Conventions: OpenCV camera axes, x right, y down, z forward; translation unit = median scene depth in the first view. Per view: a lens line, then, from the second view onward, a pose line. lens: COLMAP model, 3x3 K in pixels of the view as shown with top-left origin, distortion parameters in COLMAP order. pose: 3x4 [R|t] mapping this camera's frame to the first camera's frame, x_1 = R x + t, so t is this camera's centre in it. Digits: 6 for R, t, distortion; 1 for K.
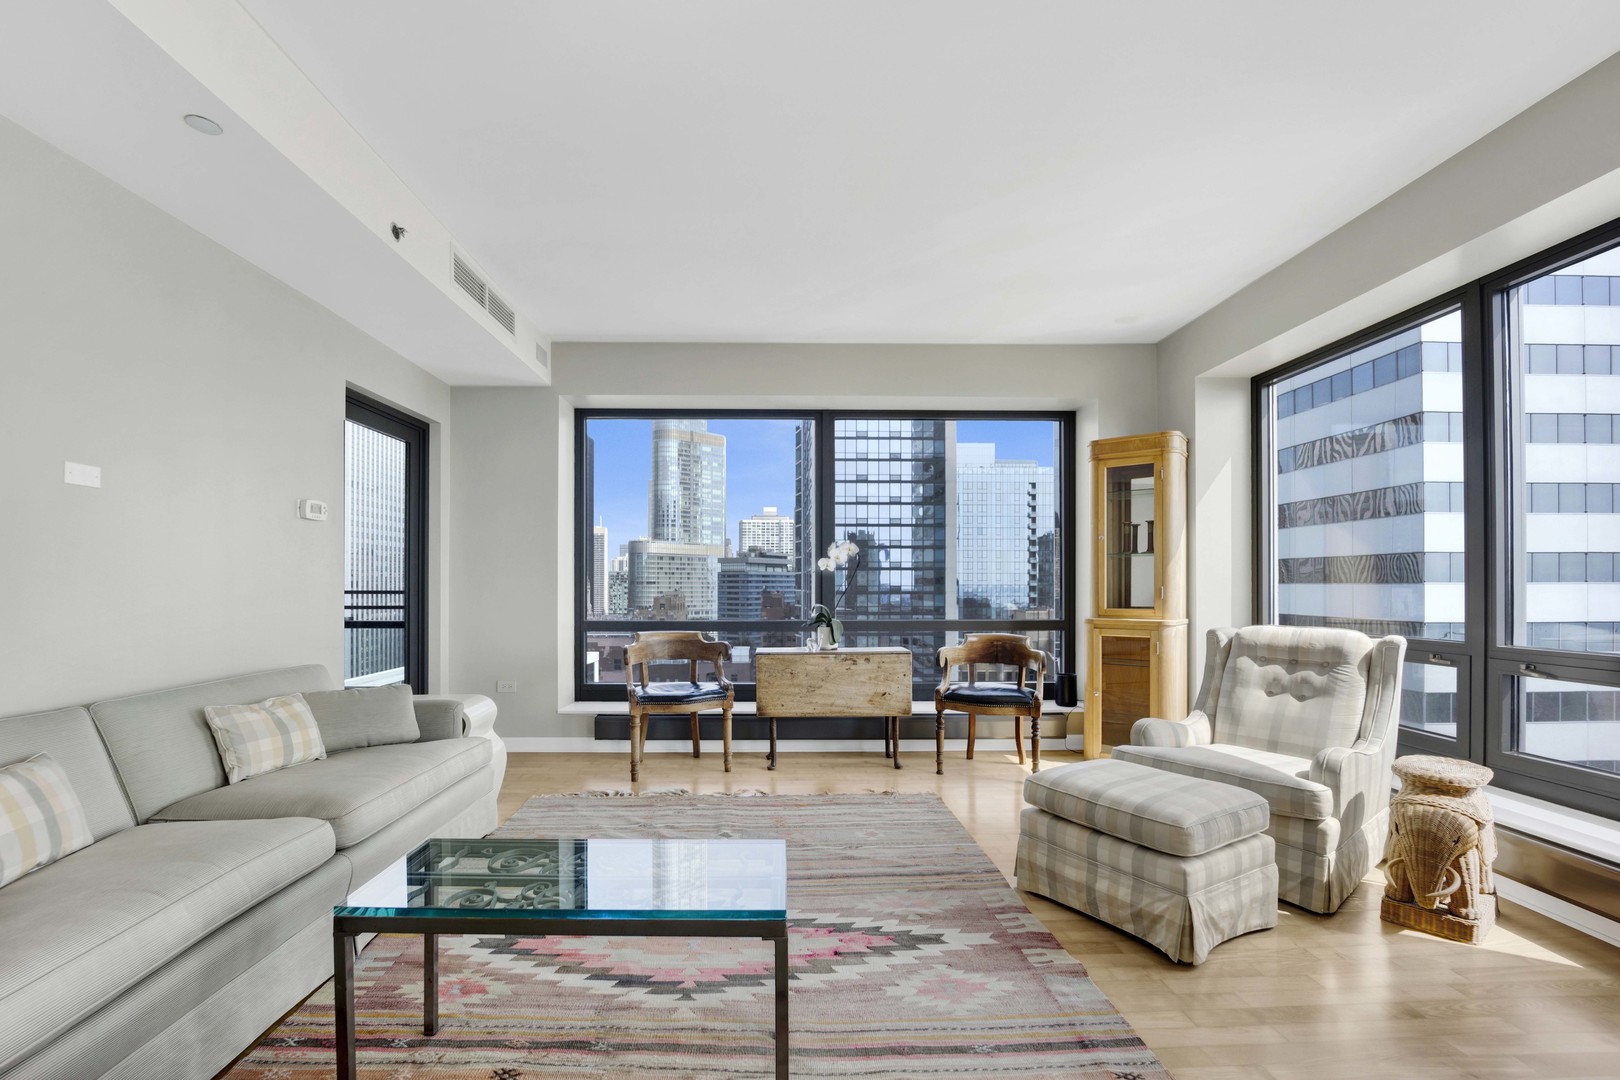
lens RADIAL K [[682.8, 0, 784.0], [0, 682.8, 582.7], [0, 0, 1]] dist [-0.027846, -0.000514]
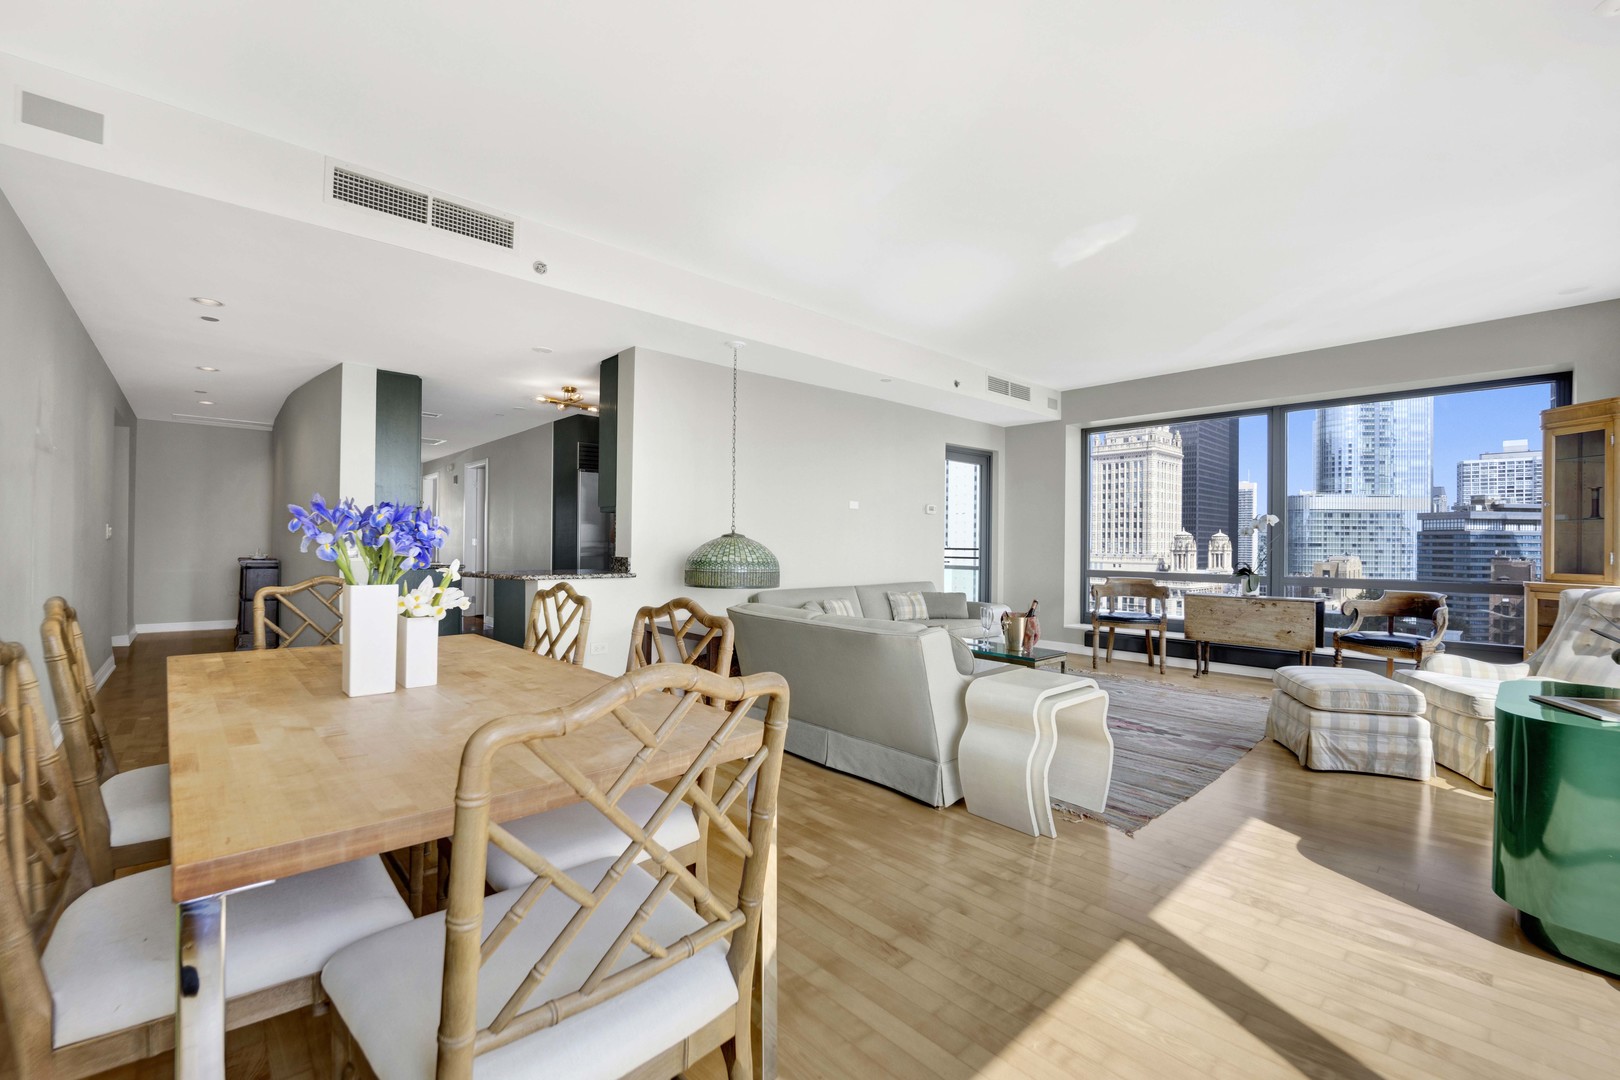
lens RADIAL K [[694.1, 0, 840.3], [0, 694.1, 535.5], [0, 0, 1]] dist [-0.024215, -0.000330]
pose [[0.696037, -0.001948, -0.718003, 0.596528], [-0.006493, 0.999938, -0.009007, -0.004095], [0.717977, 0.010931, 0.695981, -0.640973]]
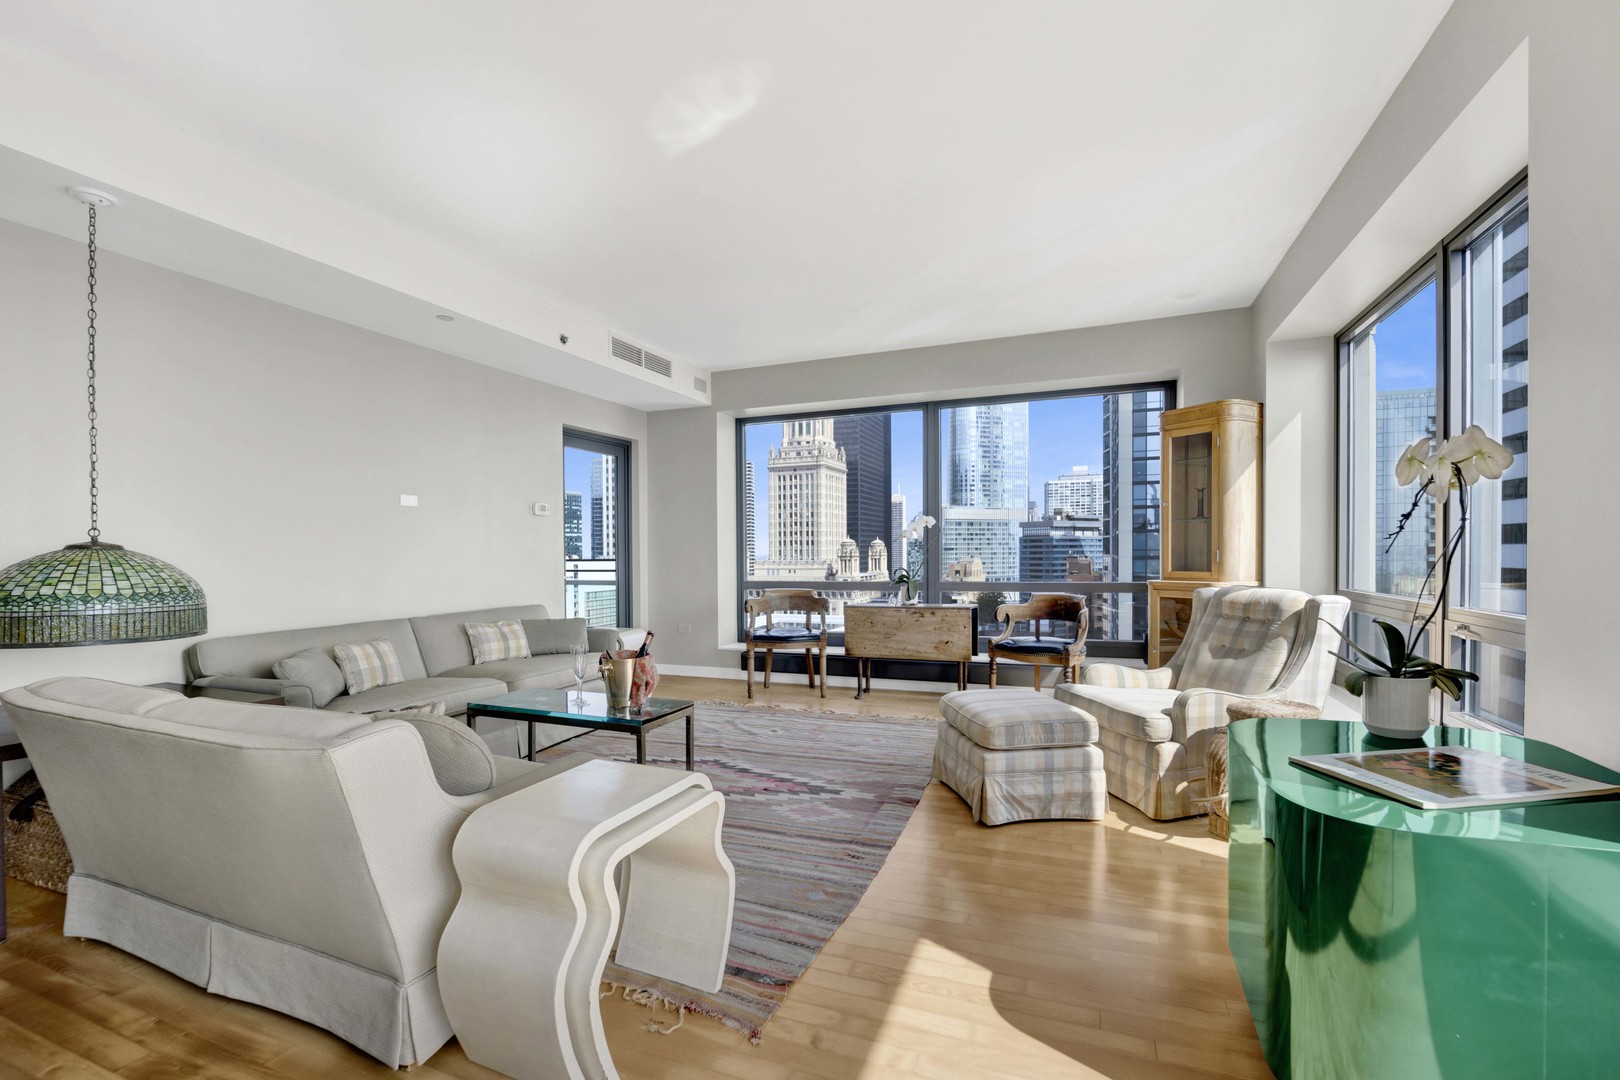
lens RADIAL K [[692.1, 0, 827.8], [0, 692.1, 558.2], [0, 0, 1]] dist [-0.024035, -0.000076]
pose [[0.932600, -0.007051, -0.360844, 0.474648], [0.011917, 0.999866, 0.011262, -0.001324], [0.360716, -0.014803, 0.932558, -0.255770]]
